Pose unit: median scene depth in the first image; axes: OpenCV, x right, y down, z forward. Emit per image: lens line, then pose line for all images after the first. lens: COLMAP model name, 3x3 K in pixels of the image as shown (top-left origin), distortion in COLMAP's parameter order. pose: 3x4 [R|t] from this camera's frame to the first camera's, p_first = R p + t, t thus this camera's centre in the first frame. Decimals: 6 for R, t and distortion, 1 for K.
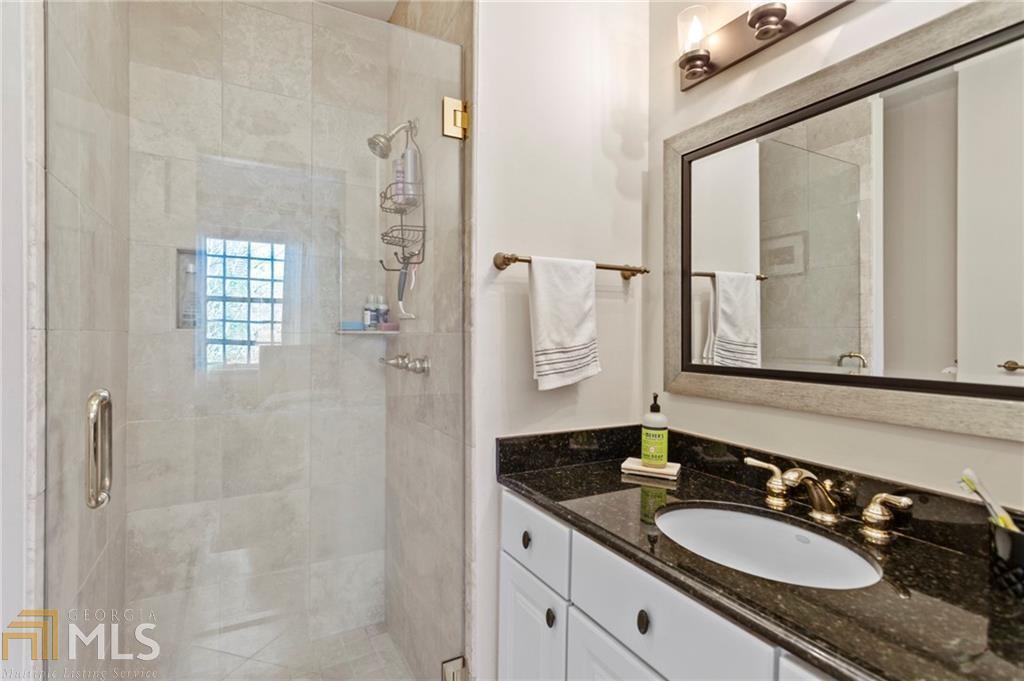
lens RADIAL K [[503.3, 0, 512.0], [0, 503.3, 340.5], [0, 0, 1]] dist [0.000577, 0.000143]
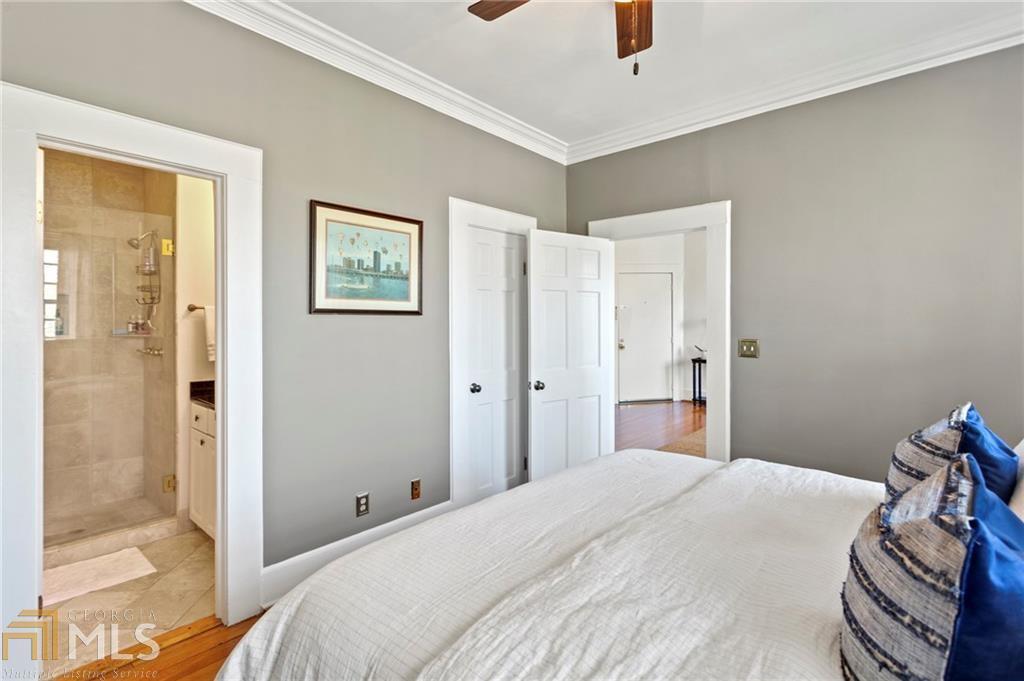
lens RADIAL K [[482.2, 0, 510.0], [0, 482.2, 324.3], [0, 0, 1]] dist [-0.001026, 0.000000]
pose [[0.941410, -0.006747, 0.337196, 0.434340], [0.008514, 0.999957, -0.003760, -0.039965], [-0.337156, 0.006410, 0.941427, -1.148736]]
